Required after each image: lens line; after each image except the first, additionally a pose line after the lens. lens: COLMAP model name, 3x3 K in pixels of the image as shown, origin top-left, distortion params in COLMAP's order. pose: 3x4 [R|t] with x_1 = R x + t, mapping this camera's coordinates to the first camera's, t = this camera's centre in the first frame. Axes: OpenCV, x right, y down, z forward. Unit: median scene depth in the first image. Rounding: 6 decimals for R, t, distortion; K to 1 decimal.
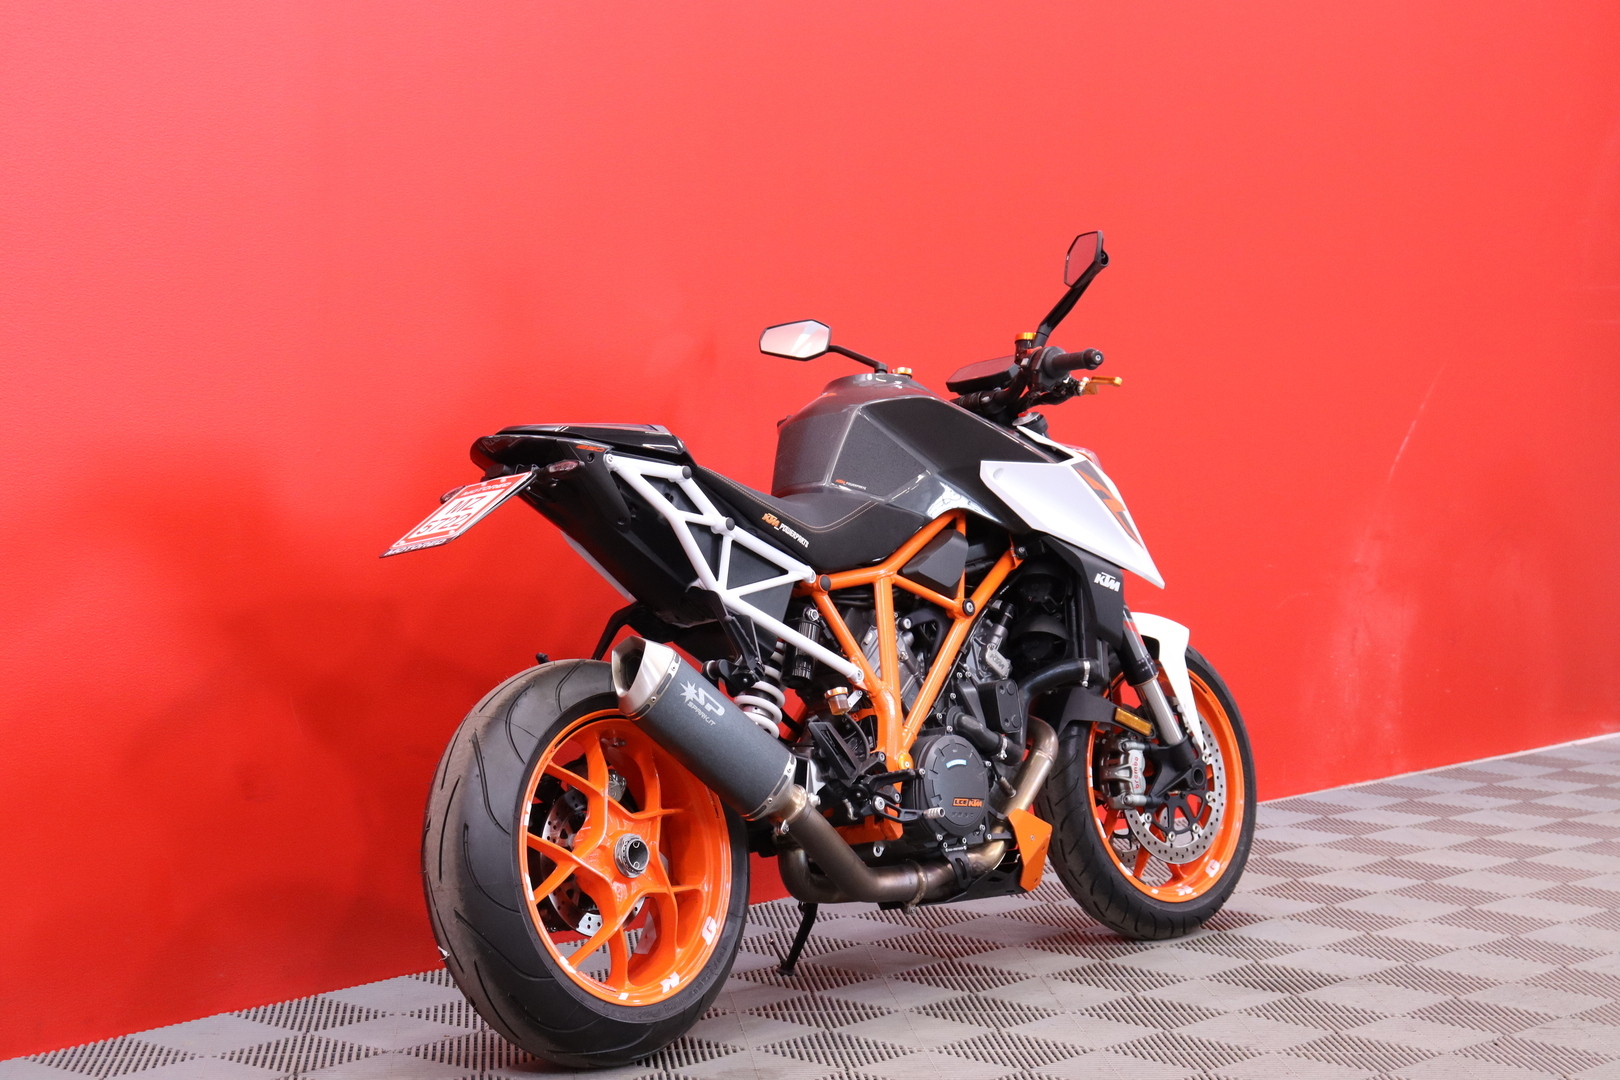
lens RADIAL K [[3237.5, 0, 815.4], [0, 3237.5, 502.7], [0, 0, 1]] dist [0.140795, 0.000000]
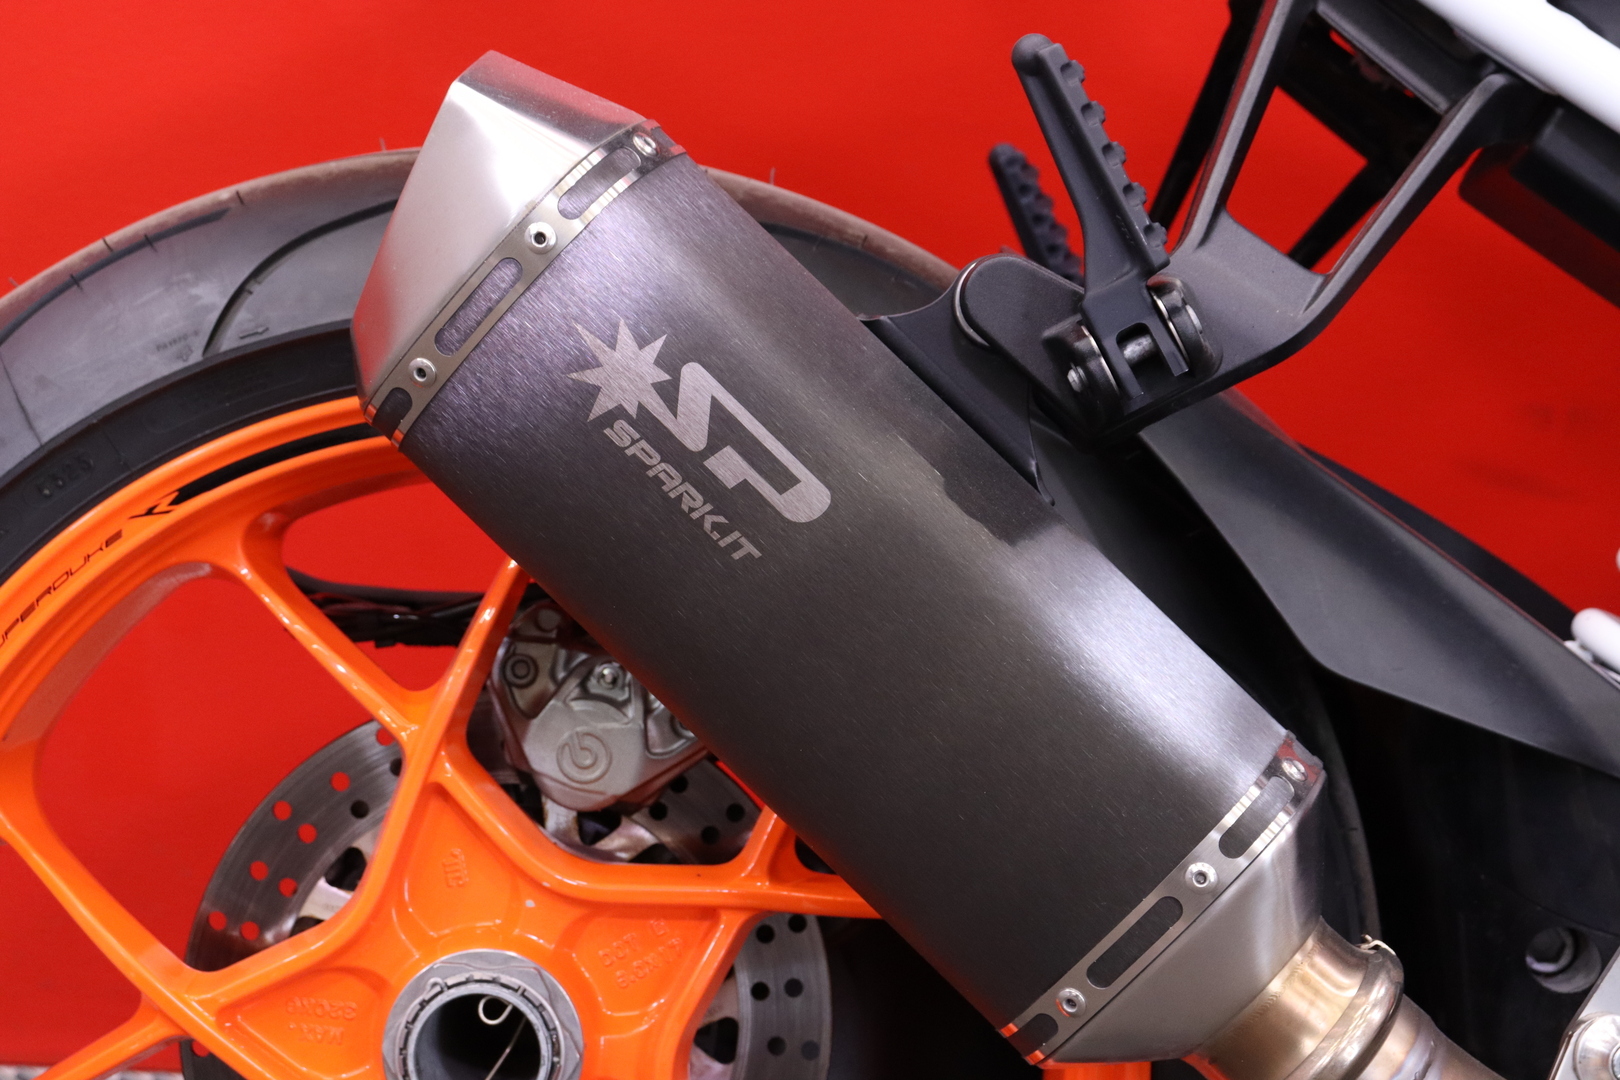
lens RADIAL K [[3828.2, 0, 811.7], [0, 3828.2, 539.4], [0, 0, 1]] dist [0.301109, 0.000000]
pose [[0.619523, 0.217803, -0.754157, 0.137067], [-0.104437, 0.975065, 0.195810, 0.018743], [0.778000, -0.042547, 0.626822, 0.781811]]
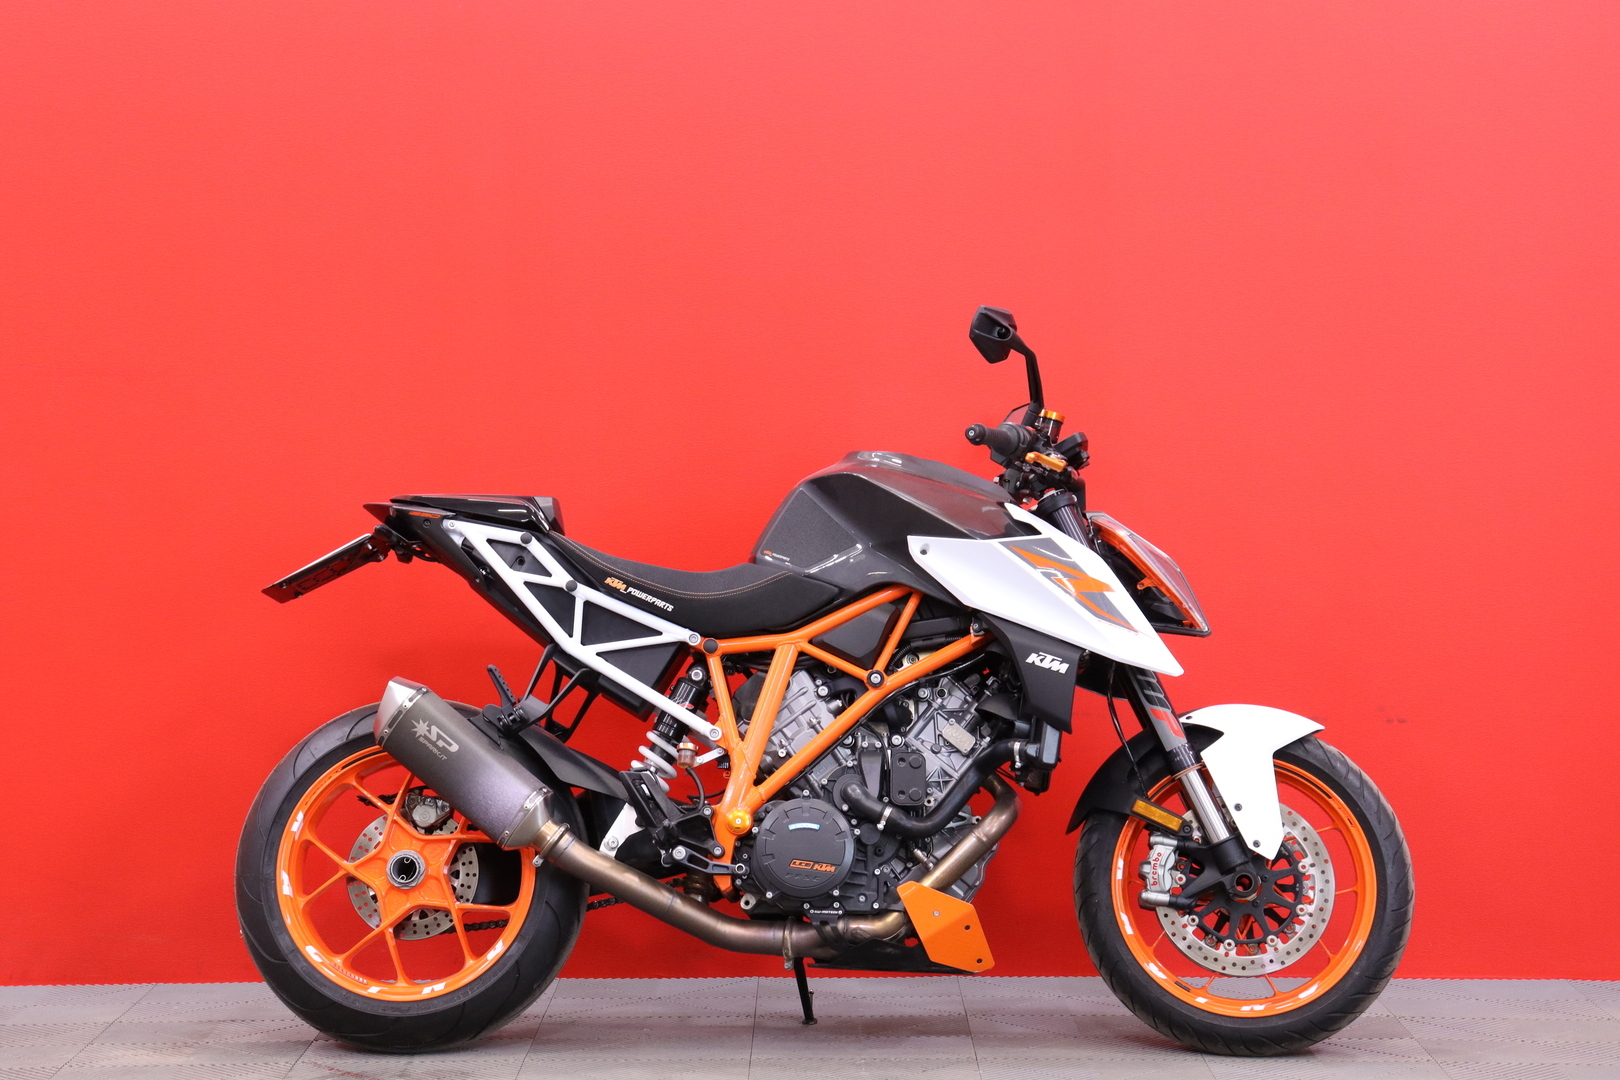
lens RADIAL K [[3237.5, 0, 807.9], [0, 3237.5, 533.6], [0, 0, 1]] dist [0.140795, 0.000000]
pose [[0.628185, 0.009754, -0.778003, 0.848631], [-0.030304, 0.999469, -0.011938, -0.000417], [0.777473, 0.031076, 0.628148, 0.352688]]
